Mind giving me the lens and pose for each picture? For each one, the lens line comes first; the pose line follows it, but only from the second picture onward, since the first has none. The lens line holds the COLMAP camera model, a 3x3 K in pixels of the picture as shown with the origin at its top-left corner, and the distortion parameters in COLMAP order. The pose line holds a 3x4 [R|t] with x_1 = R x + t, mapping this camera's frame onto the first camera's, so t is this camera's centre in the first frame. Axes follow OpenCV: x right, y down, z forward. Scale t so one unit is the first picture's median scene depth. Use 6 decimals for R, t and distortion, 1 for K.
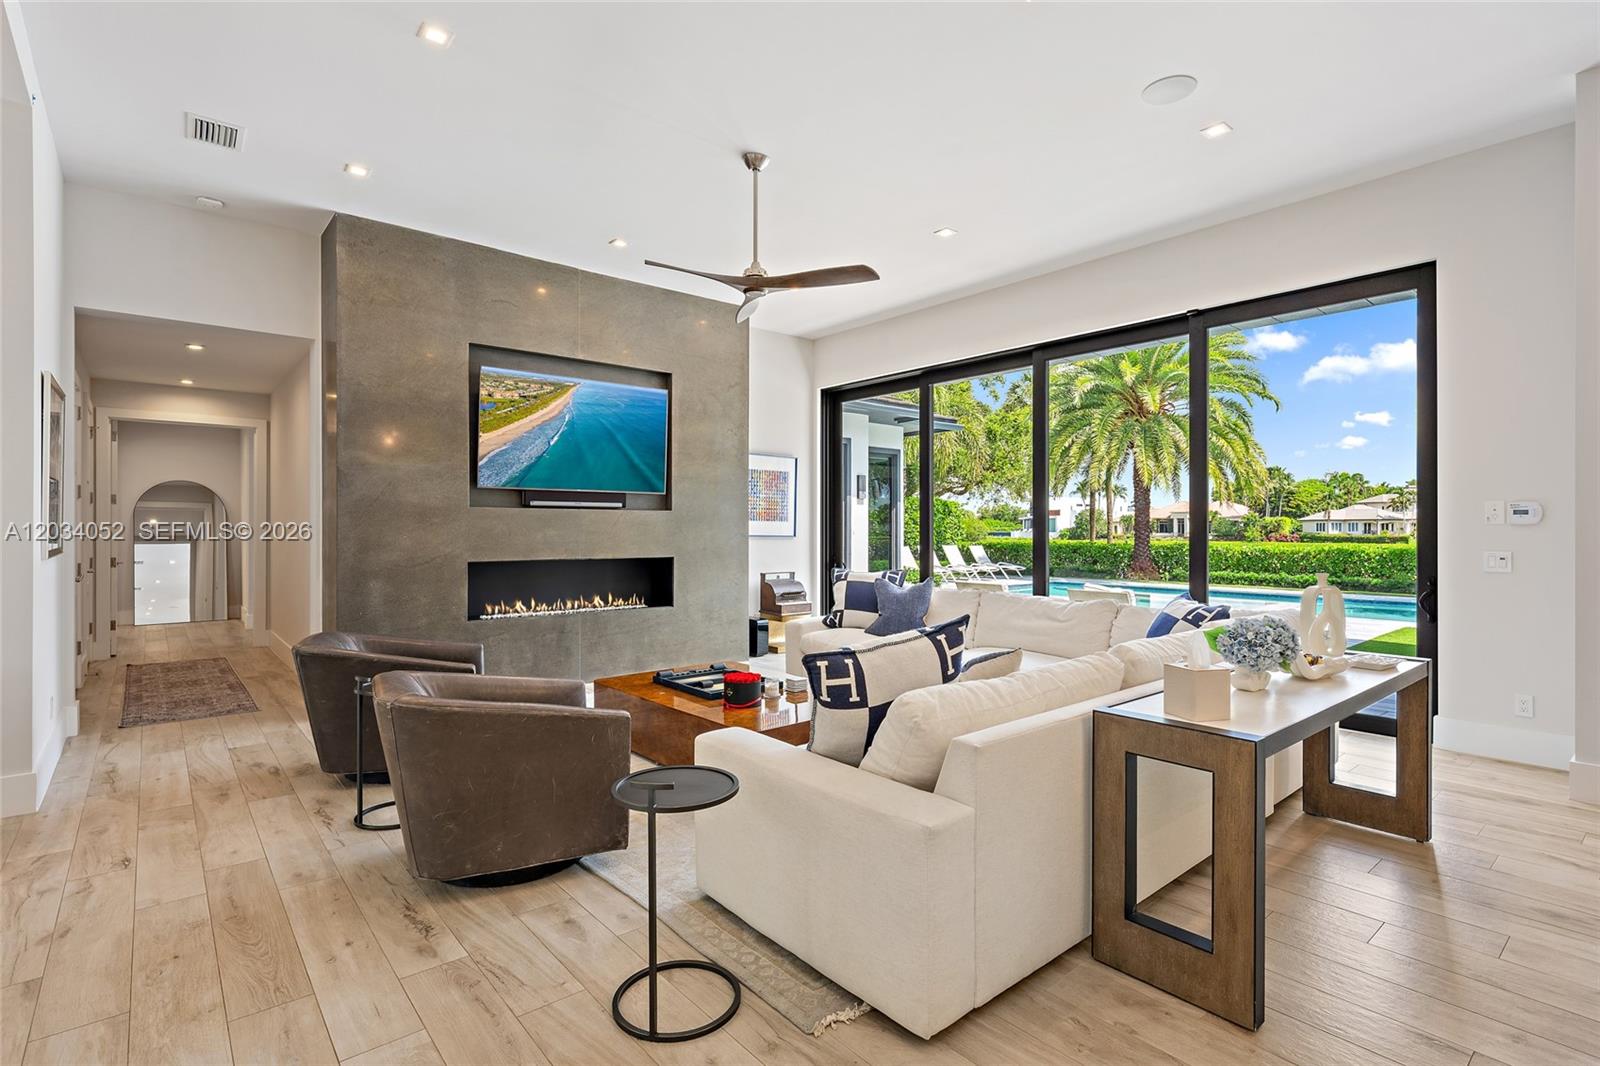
lens RADIAL K [[773.1, 0, 800.1], [0, 773.1, 530.7], [0, 0, 1]] dist [-0.000179, -0.000007]
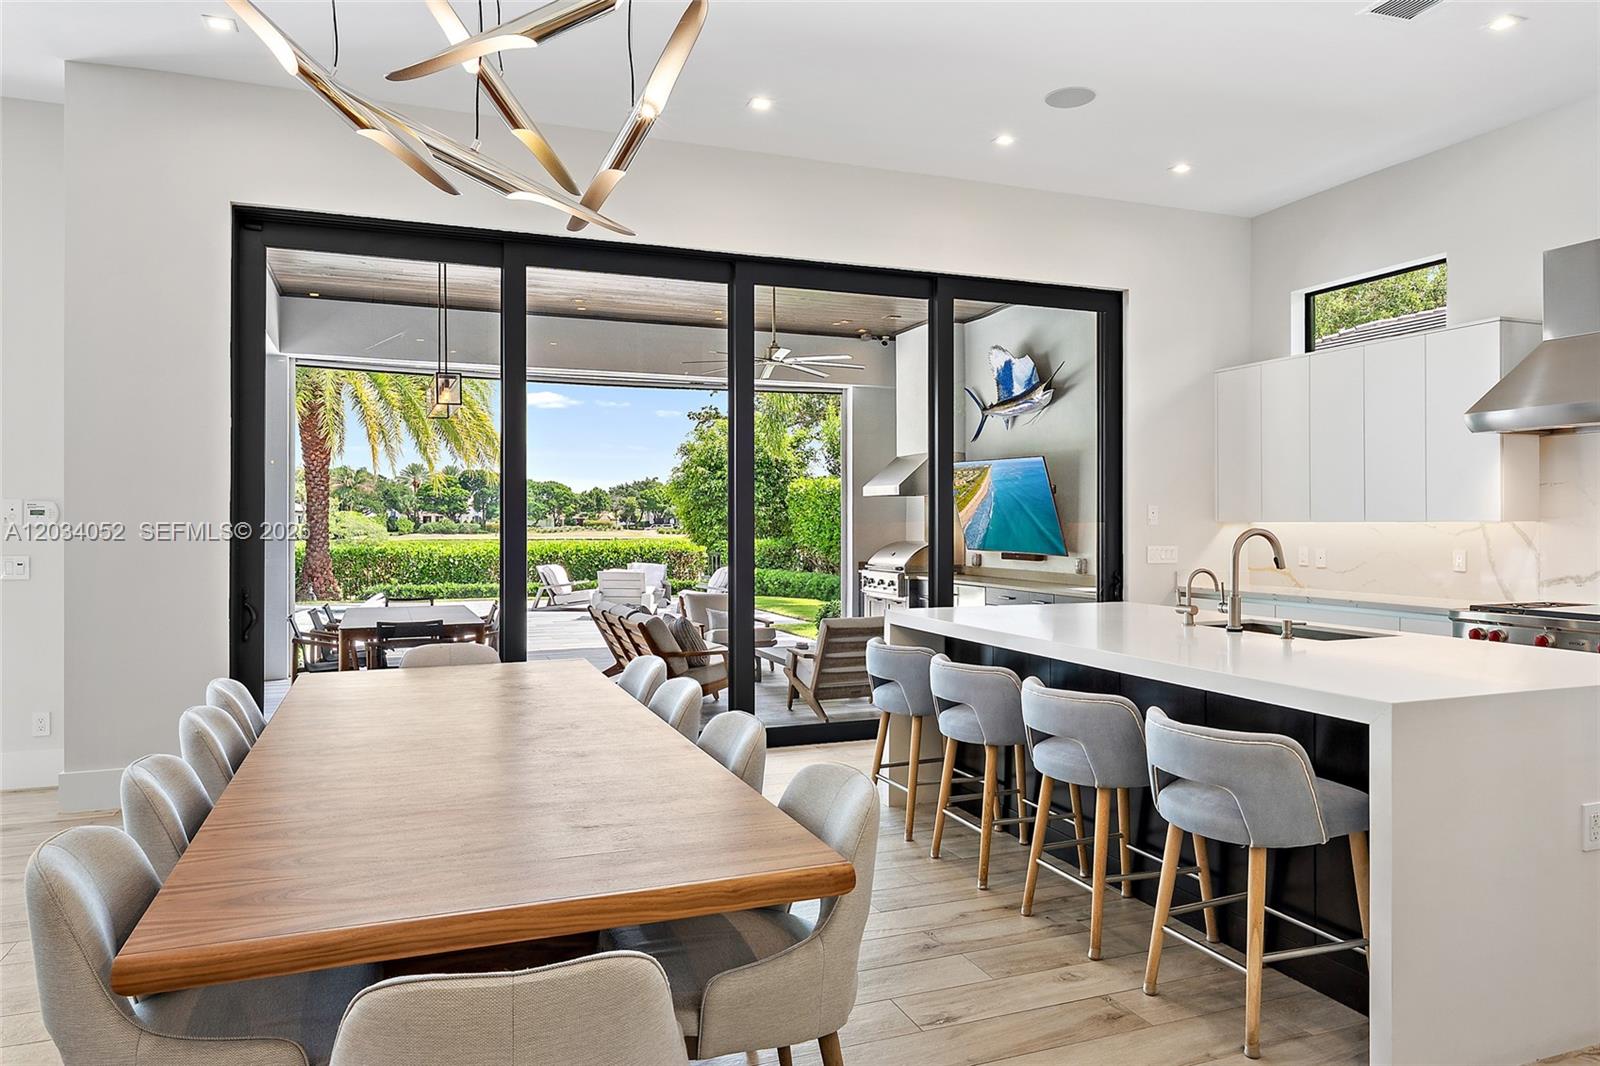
lens RADIAL K [[1019.4, 0, 799.7], [0, 1019.4, 533.2], [0, 0, 1]] dist [0.000105, 0.000002]
pose [[-0.087455, -0.002322, -0.996166, 1.271364], [-0.000952, 0.999997, -0.002248, -0.085934], [0.996168, 0.000751, -0.087457, 0.861853]]
